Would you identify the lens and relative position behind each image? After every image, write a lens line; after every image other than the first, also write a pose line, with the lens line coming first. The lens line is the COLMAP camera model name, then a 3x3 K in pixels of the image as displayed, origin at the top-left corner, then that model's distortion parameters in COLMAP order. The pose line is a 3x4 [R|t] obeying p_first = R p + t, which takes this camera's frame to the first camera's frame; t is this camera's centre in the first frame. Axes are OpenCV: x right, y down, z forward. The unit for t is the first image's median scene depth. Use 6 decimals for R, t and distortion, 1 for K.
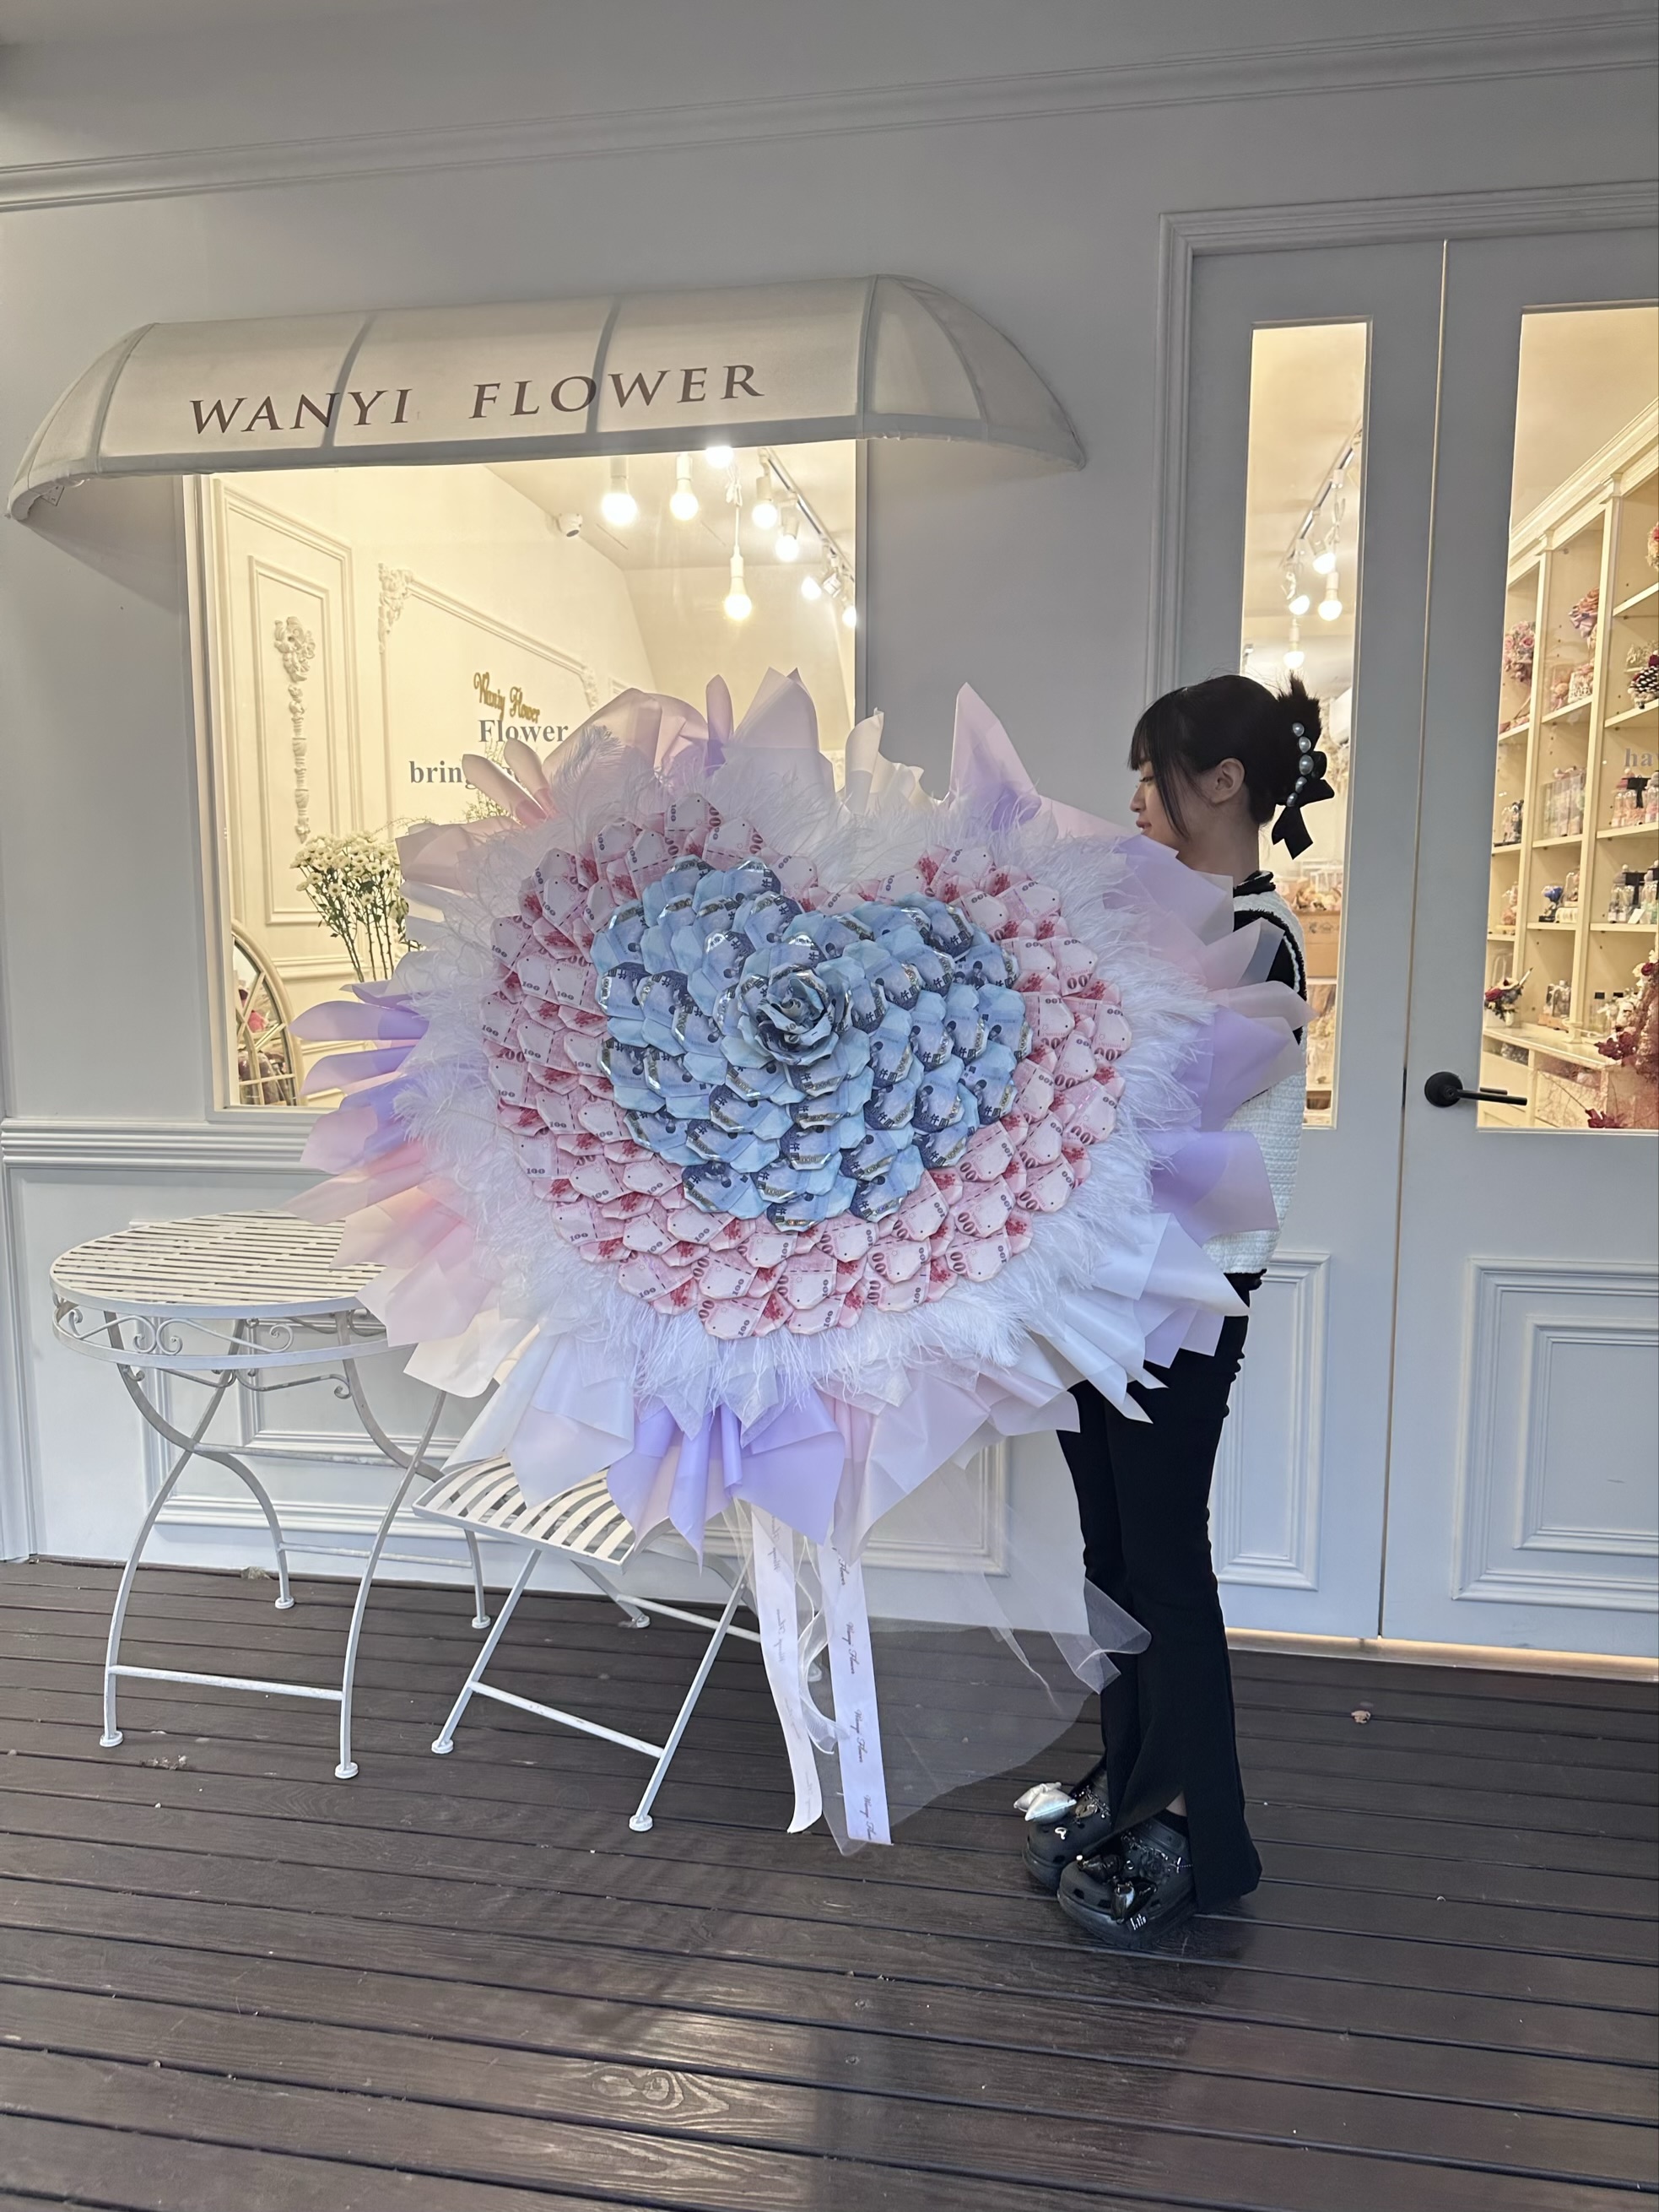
lens RADIAL K [[1553.7, 0, 820.2], [0, 1553.7, 1115.6], [0, 0, 1]] dist [0.016037, -0.024050]
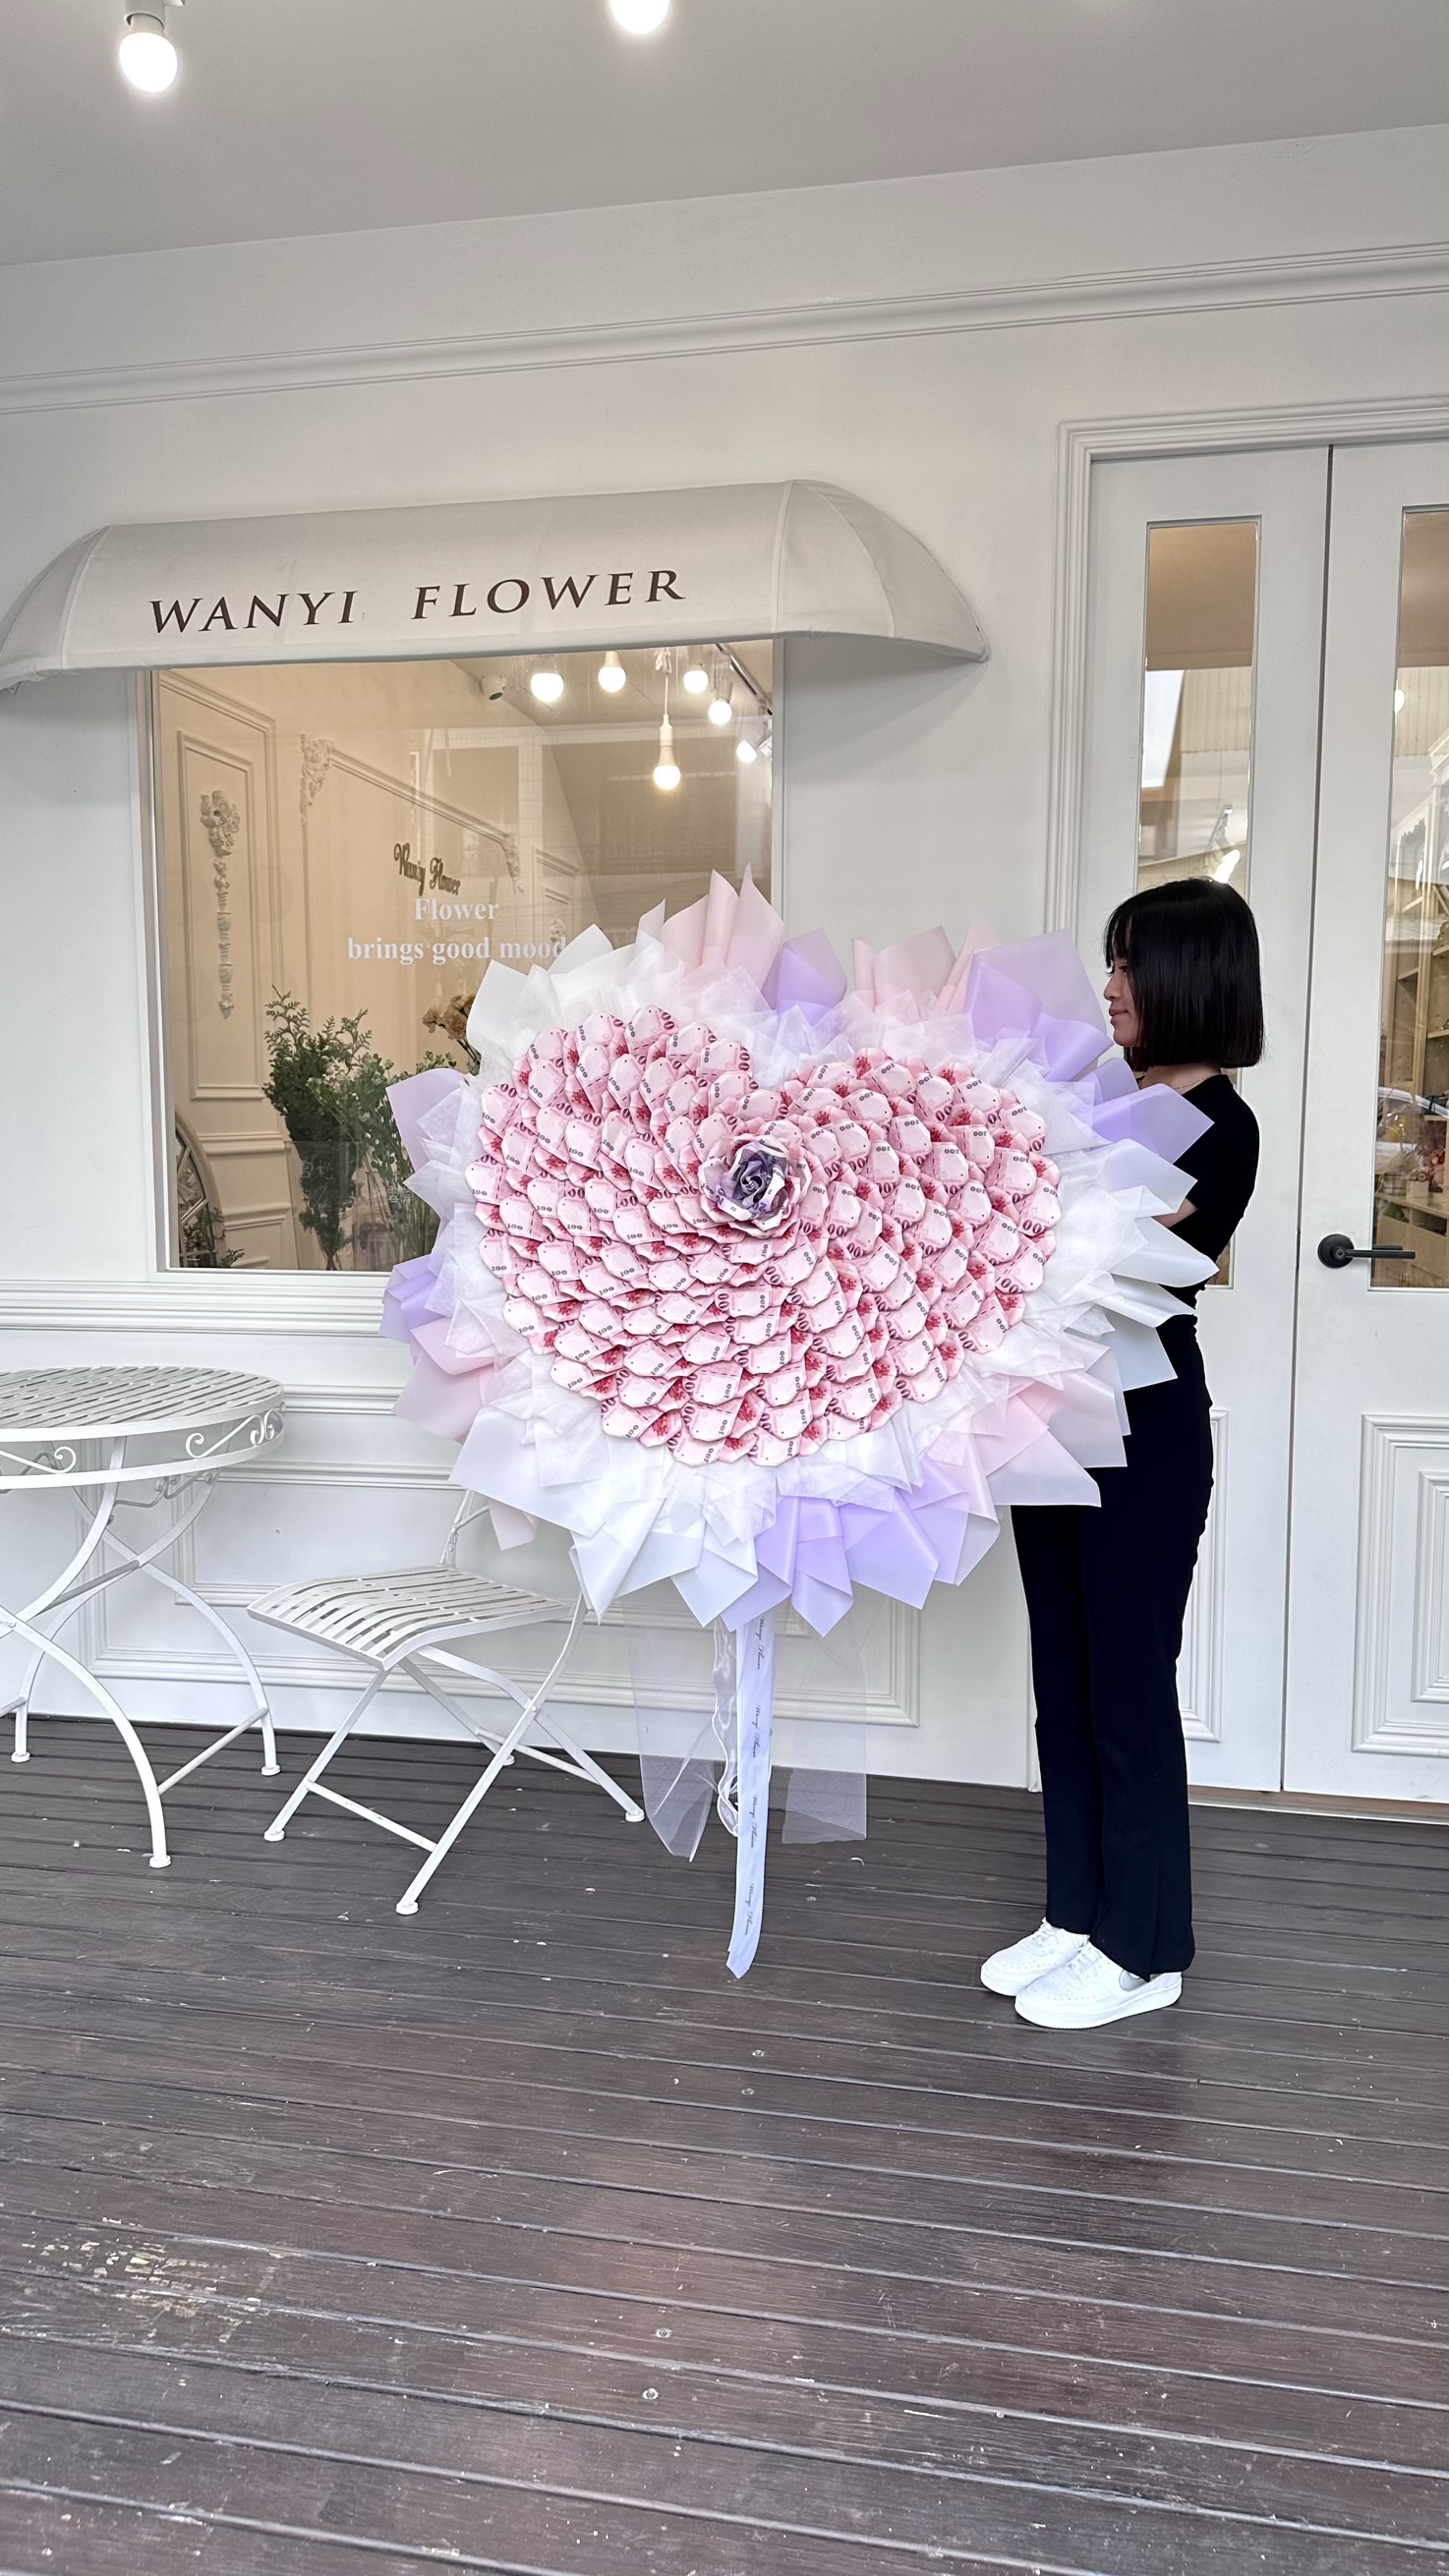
lens RADIAL K [[1795.1, 0, 715.1], [0, 1795.1, 1301.3], [0, 0, 1]] dist [0.045079, -0.067950]
pose [[0.999542, 0.005175, -0.029810, 0.021984], [-0.005808, 0.999758, -0.021204, 0.044043], [0.029693, 0.021368, 0.999331, -0.212295]]
